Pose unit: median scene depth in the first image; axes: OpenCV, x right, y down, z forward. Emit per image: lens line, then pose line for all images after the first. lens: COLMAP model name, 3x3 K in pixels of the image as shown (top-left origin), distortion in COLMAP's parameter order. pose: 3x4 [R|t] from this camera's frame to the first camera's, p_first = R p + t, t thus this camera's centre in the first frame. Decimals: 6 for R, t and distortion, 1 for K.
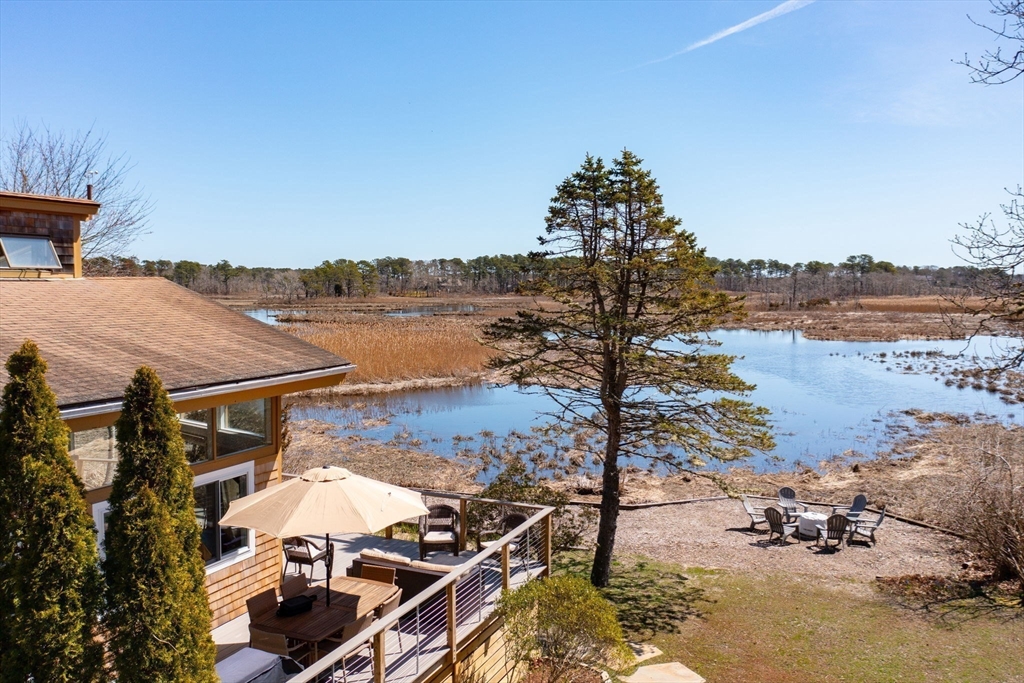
lens RADIAL K [[821.7, 0, 514.7], [0, 821.7, 335.5], [0, 0, 1]] dist [-0.032868, 0.003073]
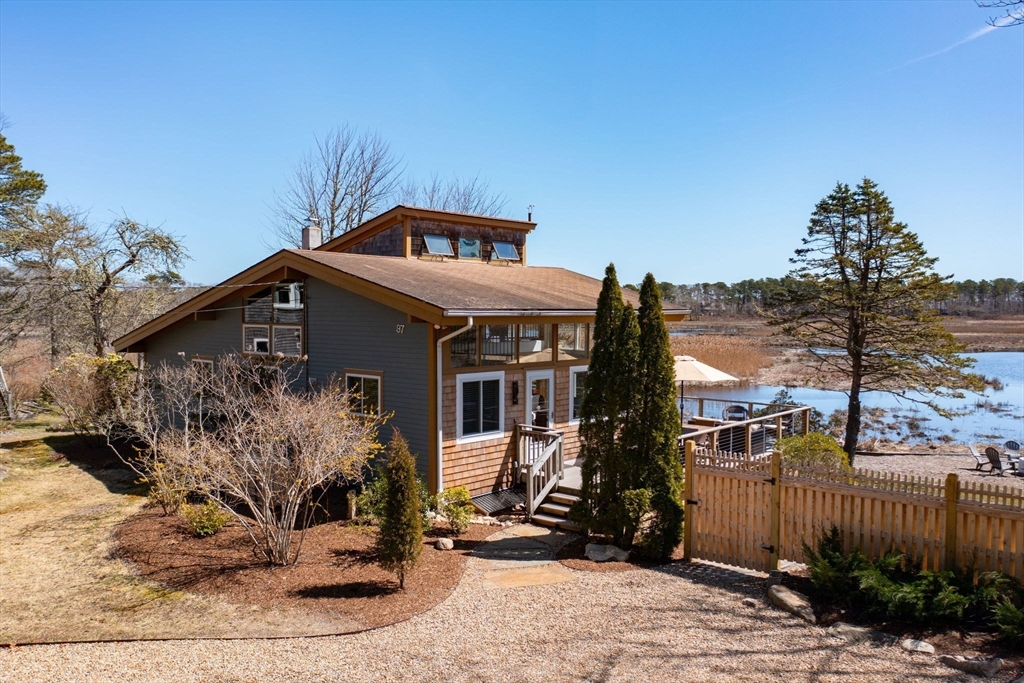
lens RADIAL K [[821.7, 0, 514.7], [0, 821.7, 335.5], [0, 0, 1]] dist [-0.032868, 0.003073]
pose [[0.951120, 0.008900, -0.308694, -0.007817], [-0.018742, 0.999406, -0.028932, 0.104919], [0.308253, 0.033303, 0.950721, -0.549561]]
